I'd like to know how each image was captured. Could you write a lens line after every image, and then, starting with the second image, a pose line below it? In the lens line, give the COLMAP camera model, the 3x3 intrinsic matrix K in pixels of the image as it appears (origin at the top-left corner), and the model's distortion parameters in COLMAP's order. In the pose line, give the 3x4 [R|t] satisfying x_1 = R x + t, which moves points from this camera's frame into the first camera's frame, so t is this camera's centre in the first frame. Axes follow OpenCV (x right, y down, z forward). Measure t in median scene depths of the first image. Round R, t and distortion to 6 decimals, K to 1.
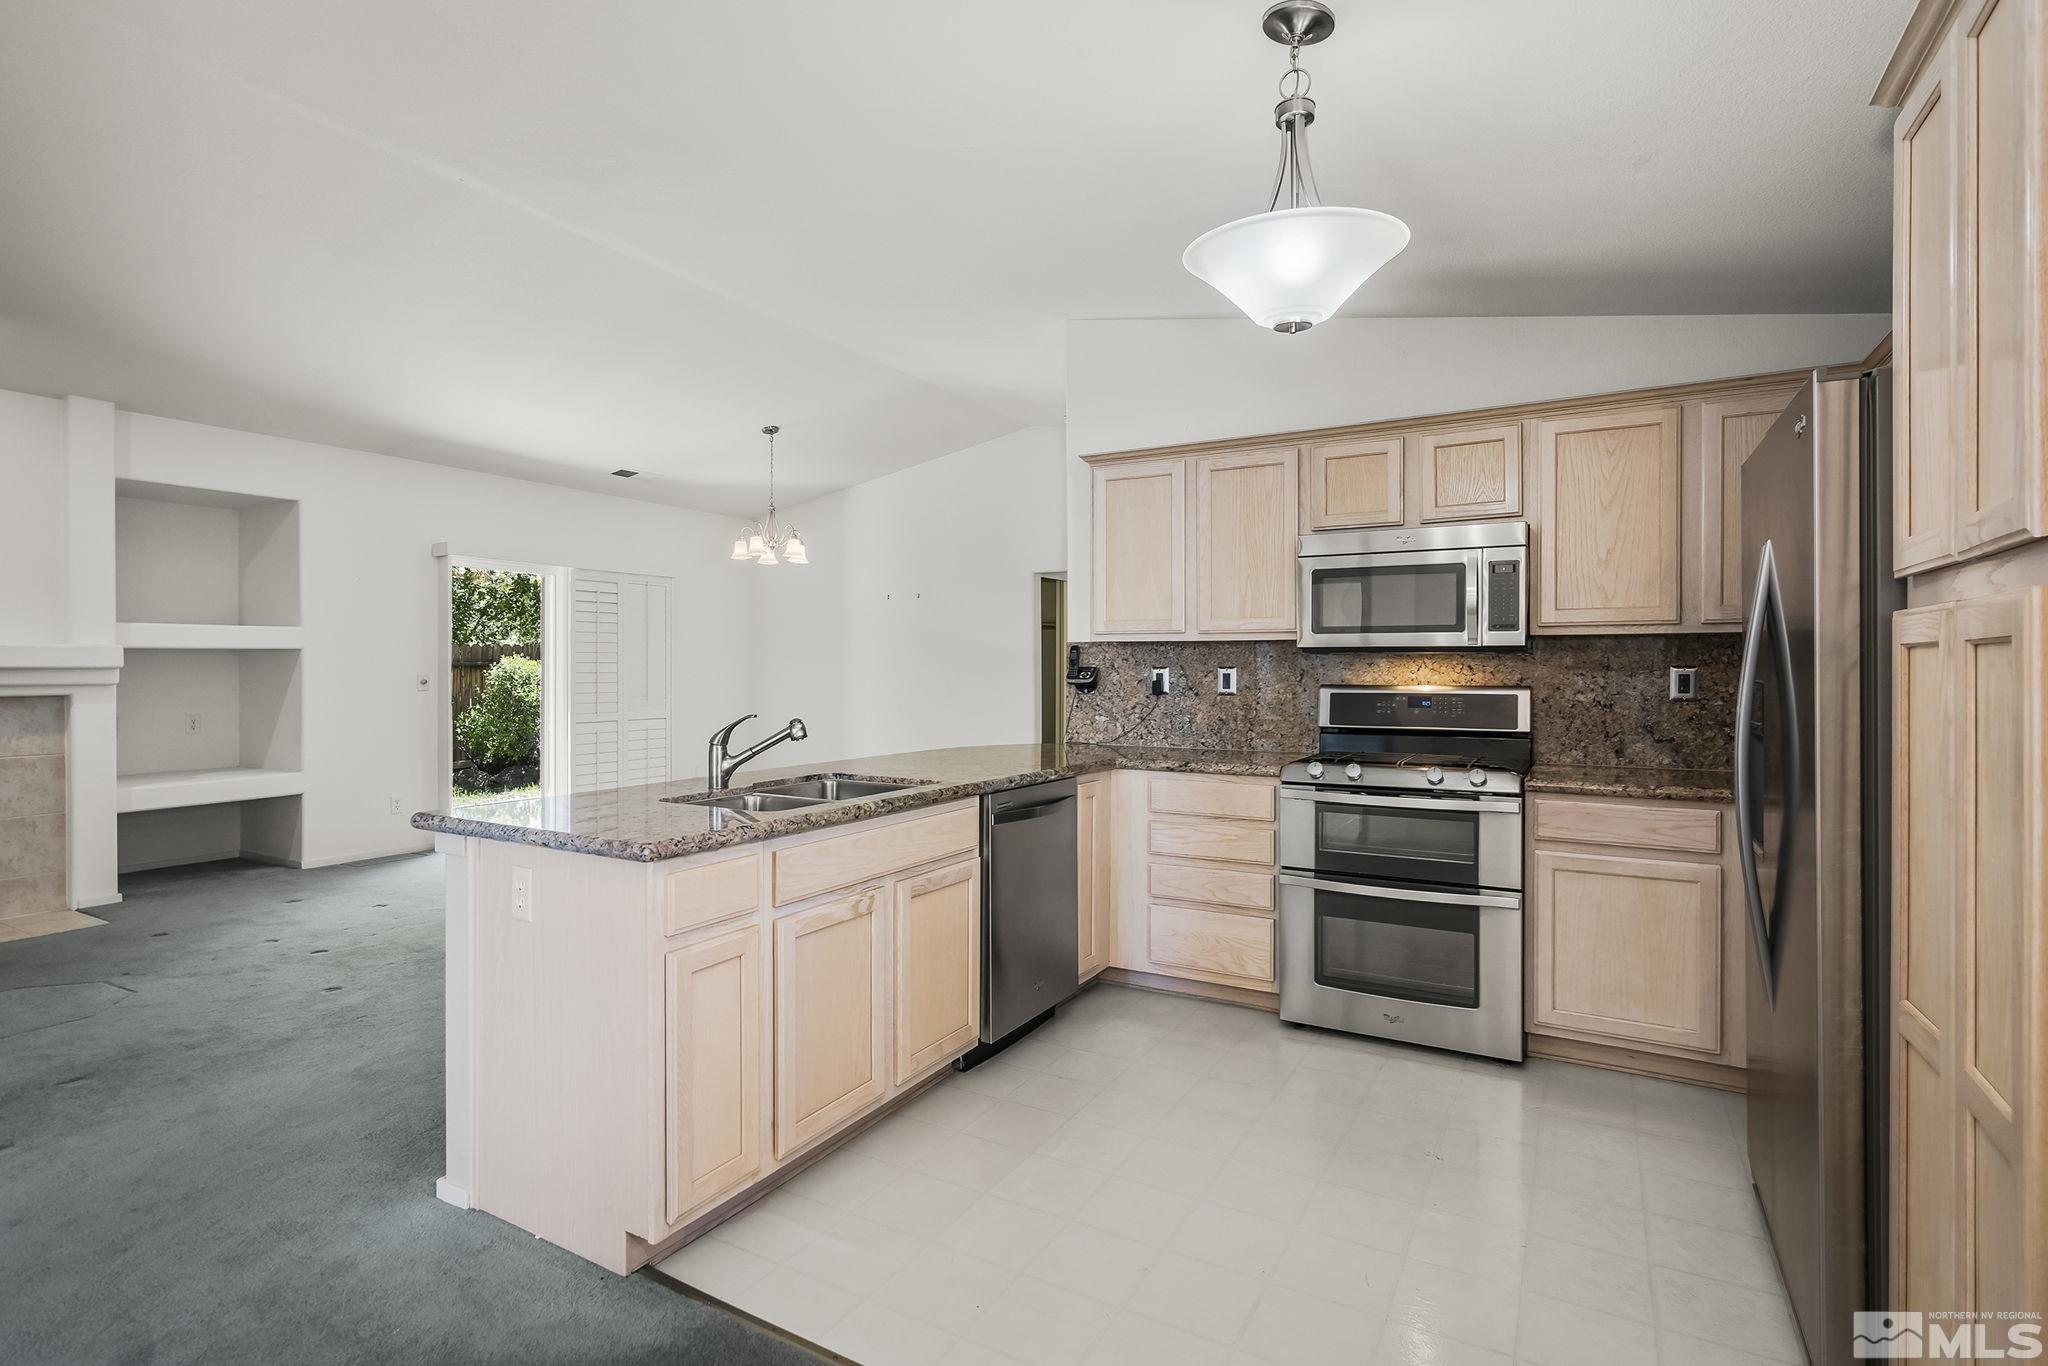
lens RADIAL K [[1039.6, 0, 1015.1], [0, 1039.6, 664.7], [0, 0, 1]] dist [0.001180, 0.000361]
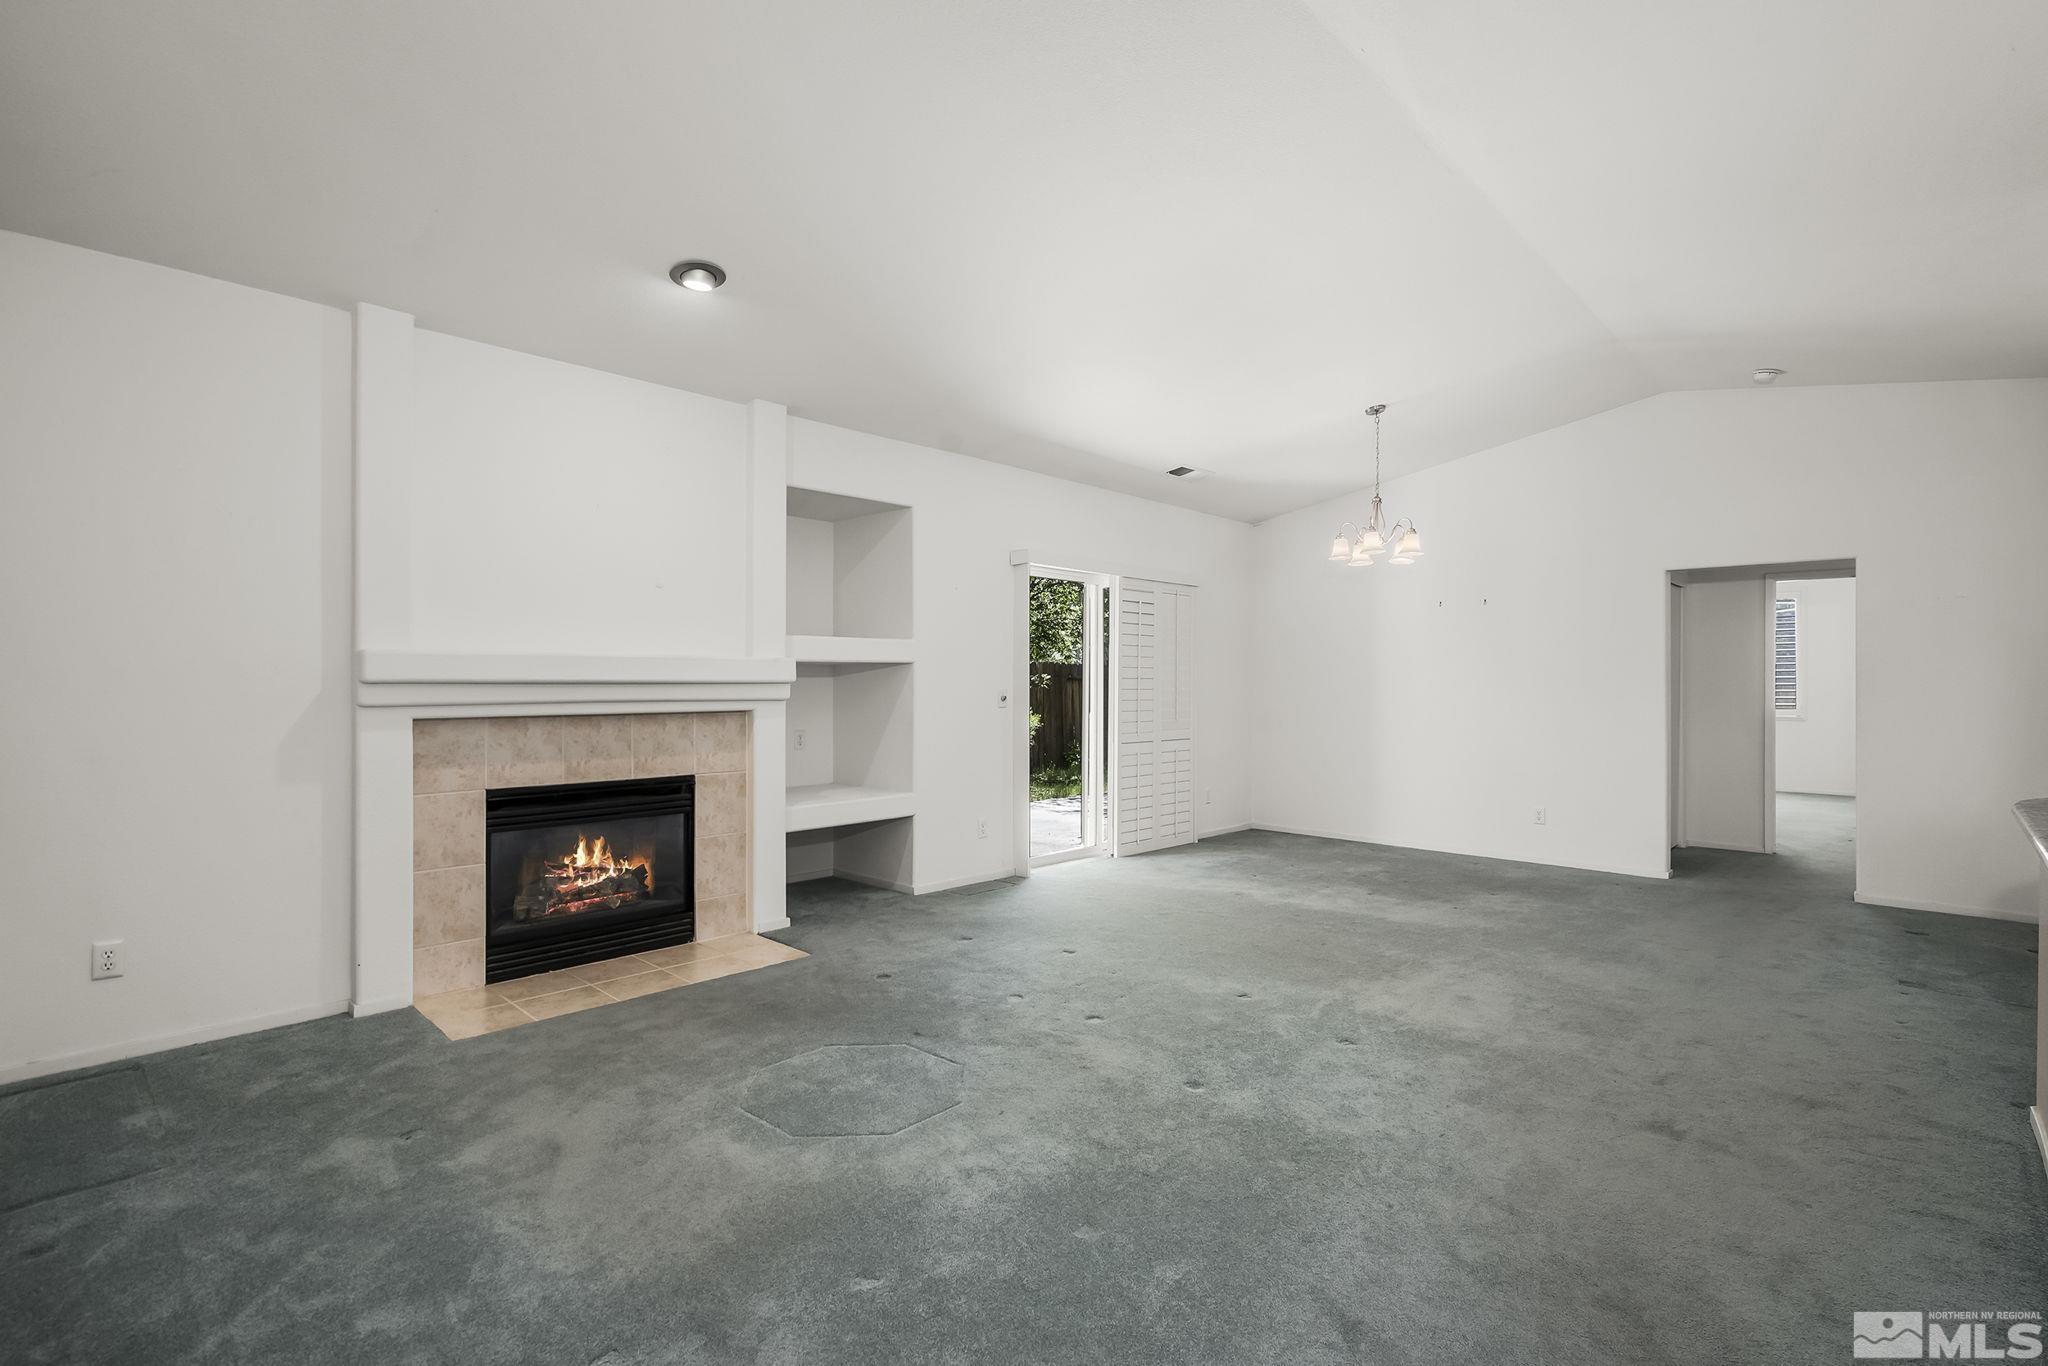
lens RADIAL K [[1004.8, 0, 985.9], [0, 1004.8, 672.2], [0, 0, 1]] dist [0.002856, 0.000202]
pose [[0.968221, 0.004632, -0.250052, -0.402081], [-0.006387, 0.999960, -0.006206, -0.001302], [0.250013, 0.007606, 0.968212, 0.132452]]
